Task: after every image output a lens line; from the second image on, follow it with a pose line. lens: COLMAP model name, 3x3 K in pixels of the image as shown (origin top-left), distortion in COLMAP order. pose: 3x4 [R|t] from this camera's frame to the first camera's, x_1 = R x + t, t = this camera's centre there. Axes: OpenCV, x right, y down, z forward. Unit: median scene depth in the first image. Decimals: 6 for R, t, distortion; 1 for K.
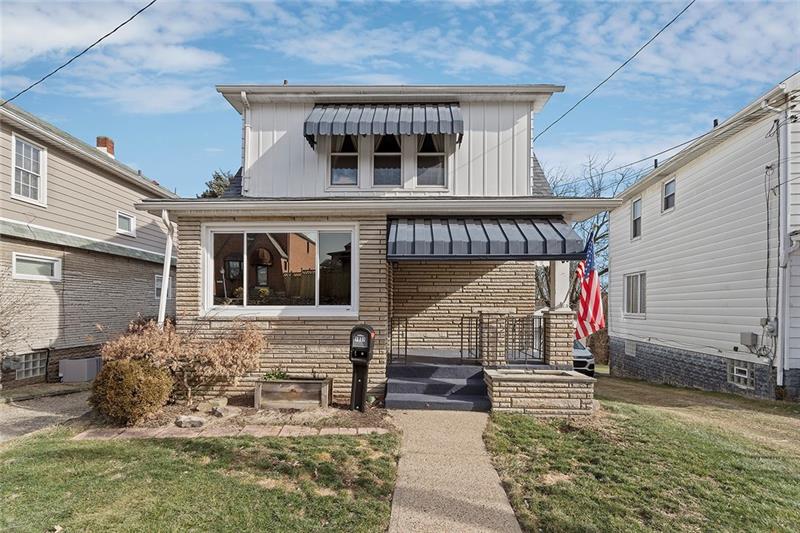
lens RADIAL K [[369.8, 0, 400.9], [0, 369.8, 315.3], [0, 0, 1]] dist [-0.001166, -0.000021]
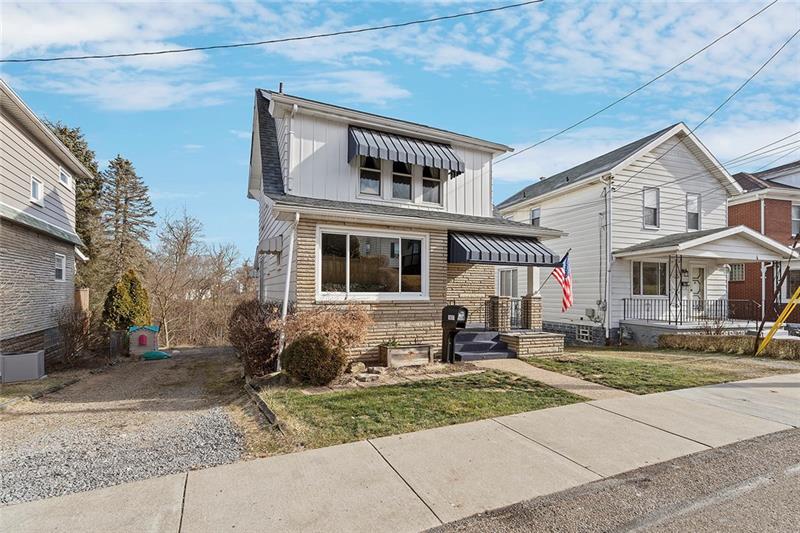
lens RADIAL K [[375.8, 0, 399.6], [0, 375.8, 299.5], [0, 0, 1]] dist [-0.000403, 0.000031]
pose [[0.899748, -0.004804, 0.436384, -0.648634], [0.005190, 0.999986, 0.000307, -0.000253], [-0.436379, 0.001989, 0.899761, -0.185479]]
